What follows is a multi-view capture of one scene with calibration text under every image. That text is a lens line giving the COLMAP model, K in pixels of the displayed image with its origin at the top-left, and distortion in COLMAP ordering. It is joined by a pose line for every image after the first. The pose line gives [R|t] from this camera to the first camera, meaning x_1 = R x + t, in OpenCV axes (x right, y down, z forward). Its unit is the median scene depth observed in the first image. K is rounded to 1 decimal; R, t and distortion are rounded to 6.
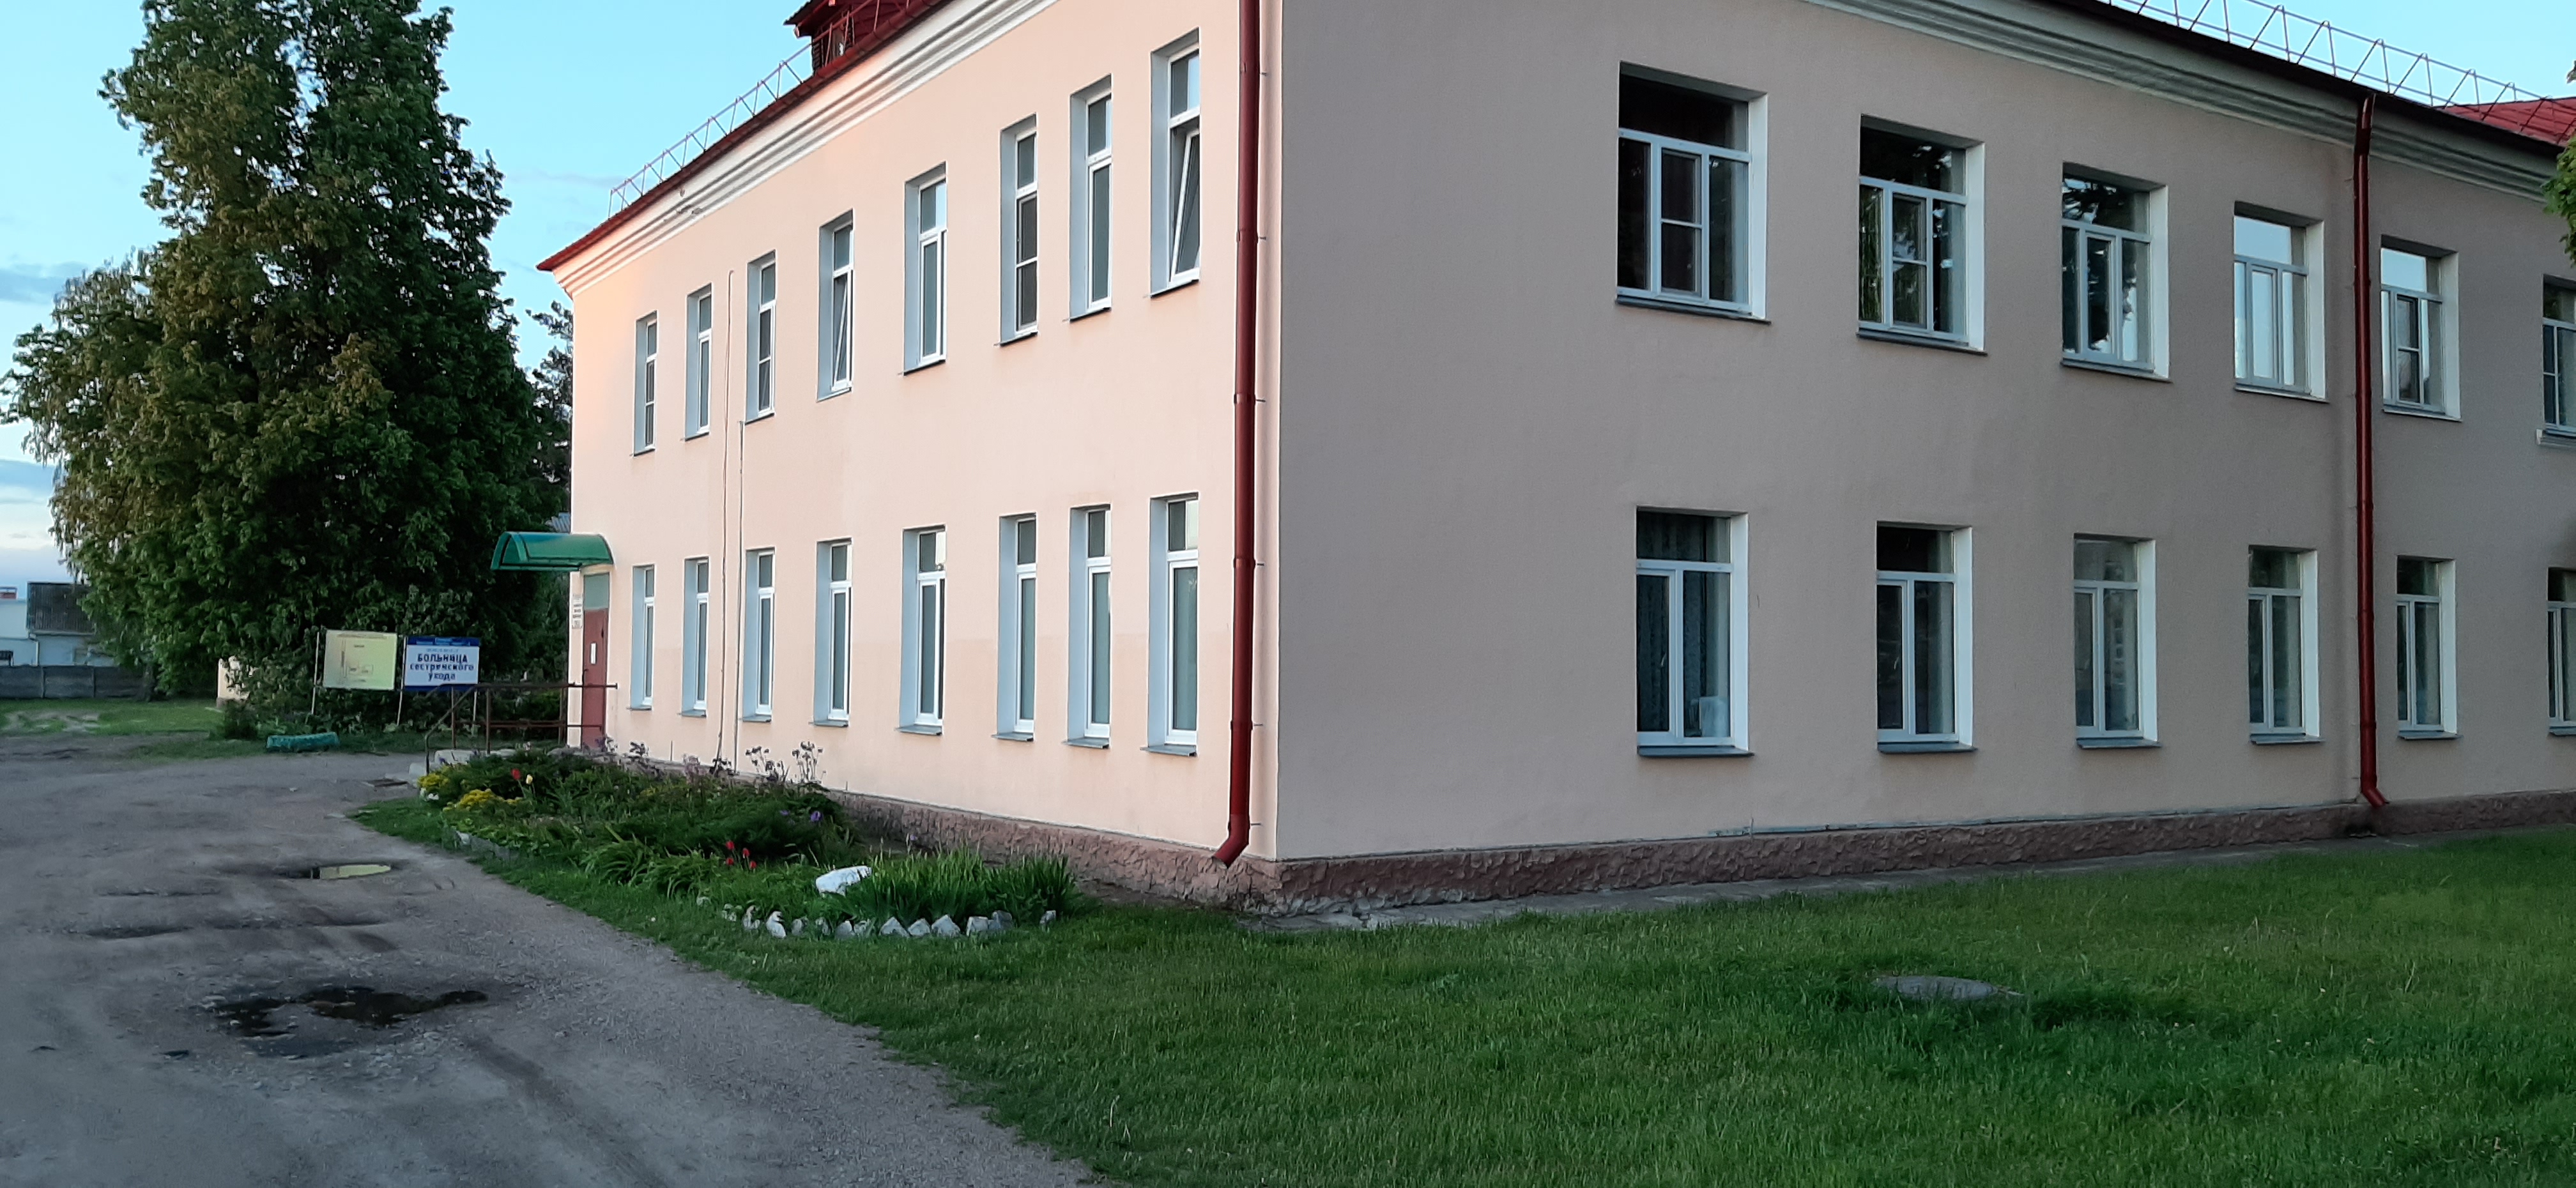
lens RADIAL K [[1940.3, 0, 1288.0], [0, 1940.3, 594.0], [0, 0, 1]] dist [0.084321, 0.082824]
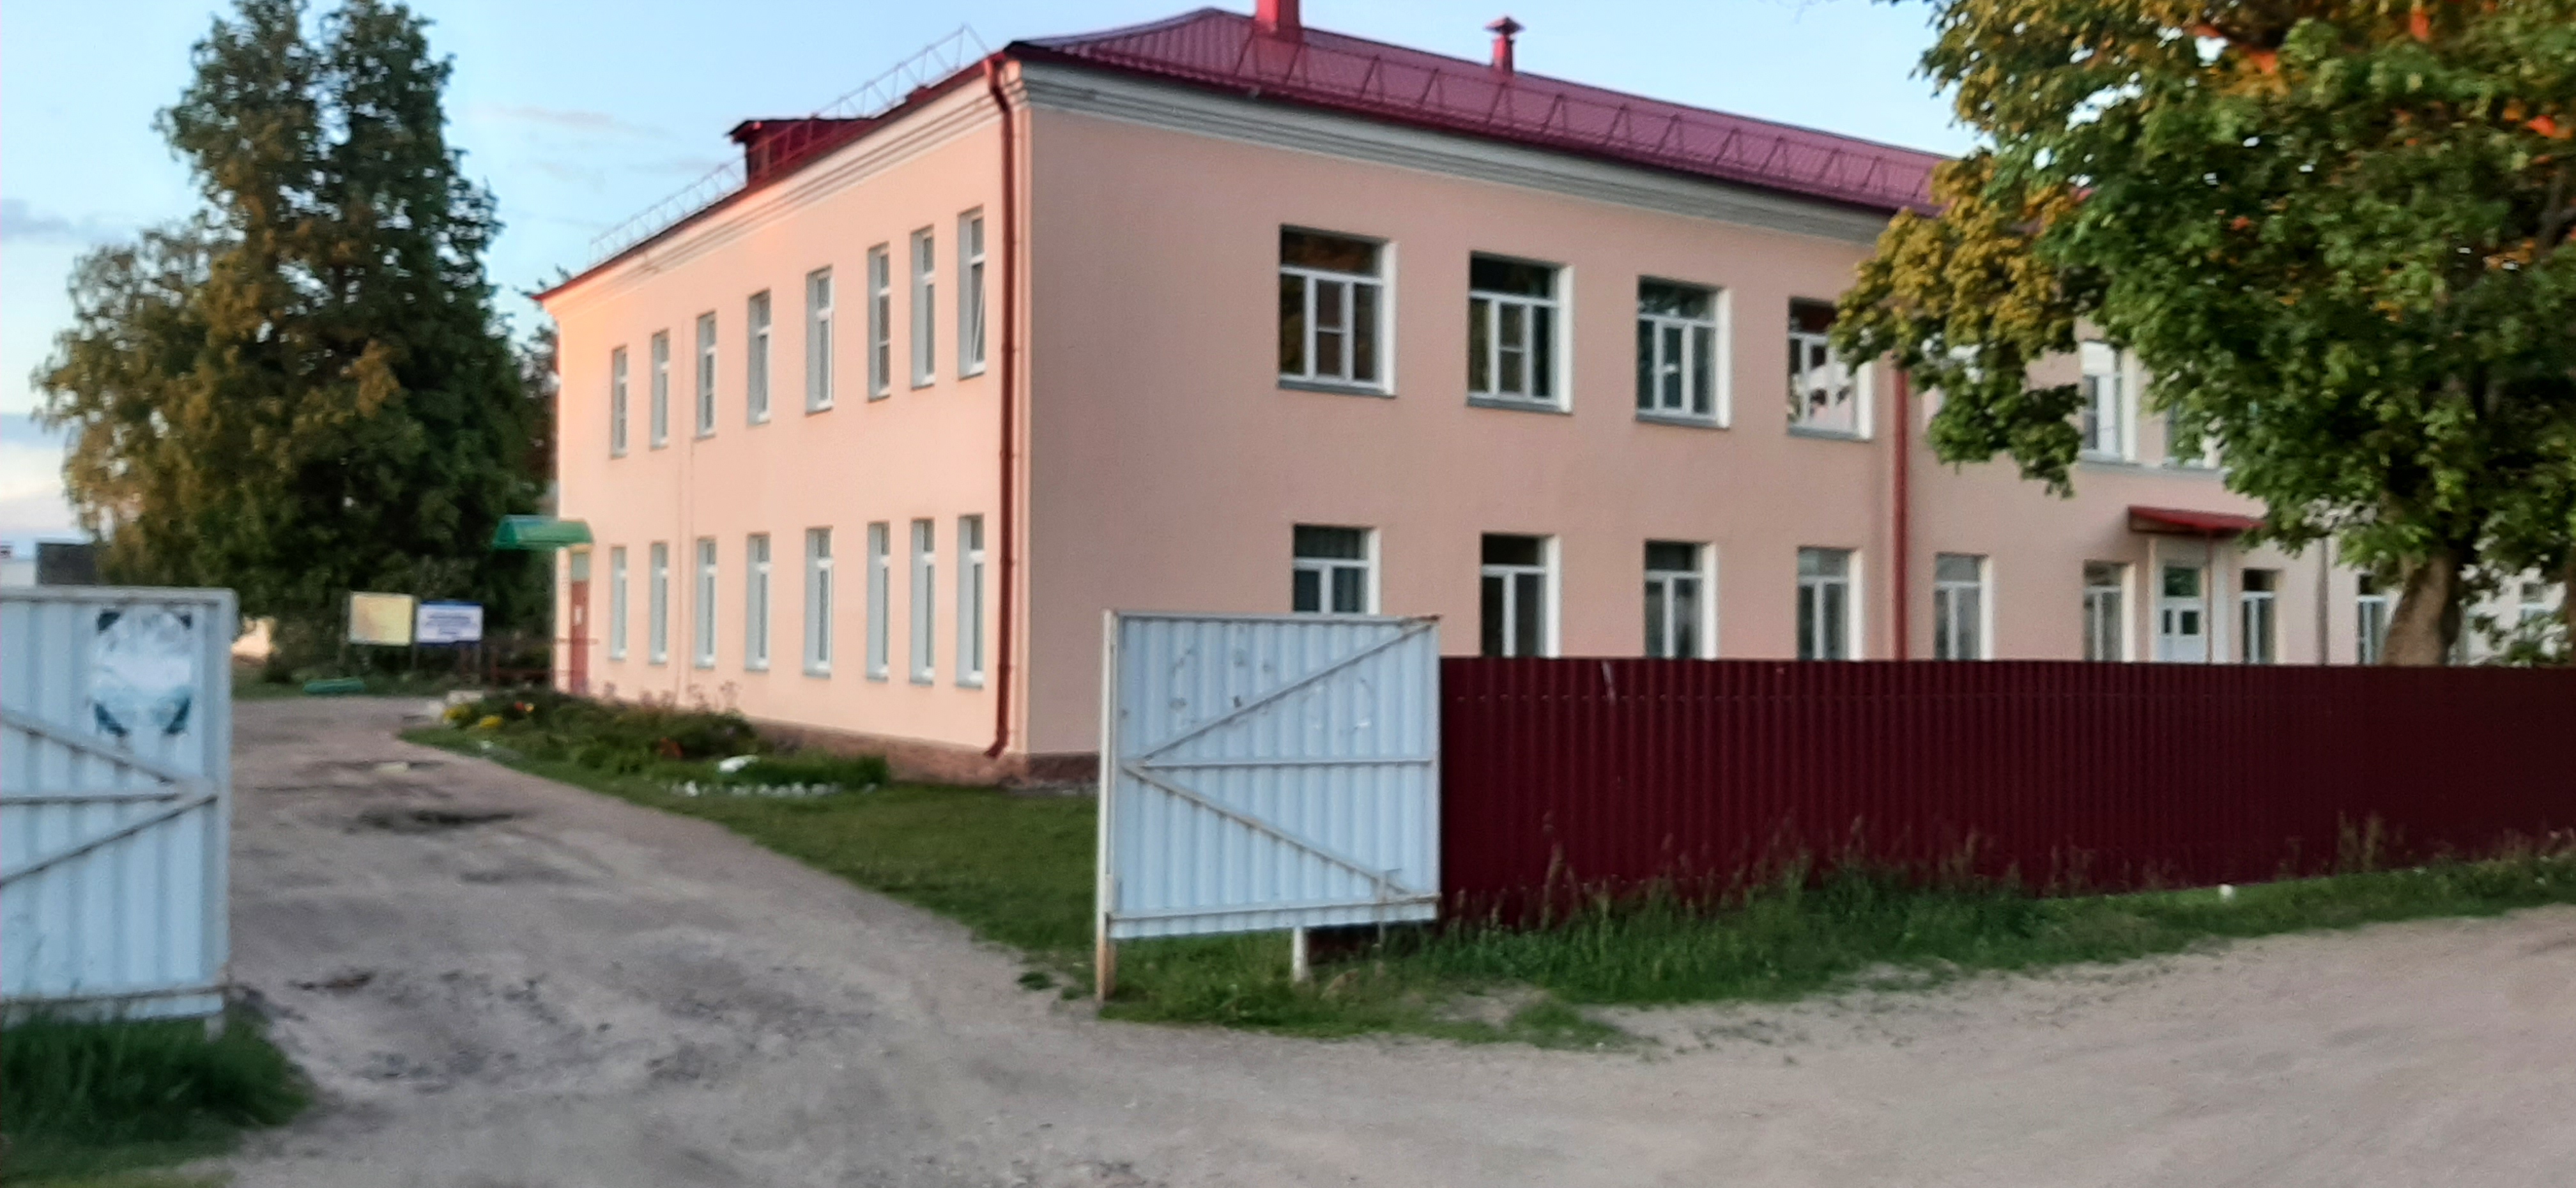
lens RADIAL K [[2014.3, 0, 1384.0], [0, 2014.3, 624.2], [0, 0, 1]] dist [0.063299, -0.002544]
pose [[0.999333, 0.007439, 0.035739, 0.135915], [-0.008624, 0.999414, 0.033117, -0.013802], [-0.035472, -0.033404, 0.998812, -0.373851]]
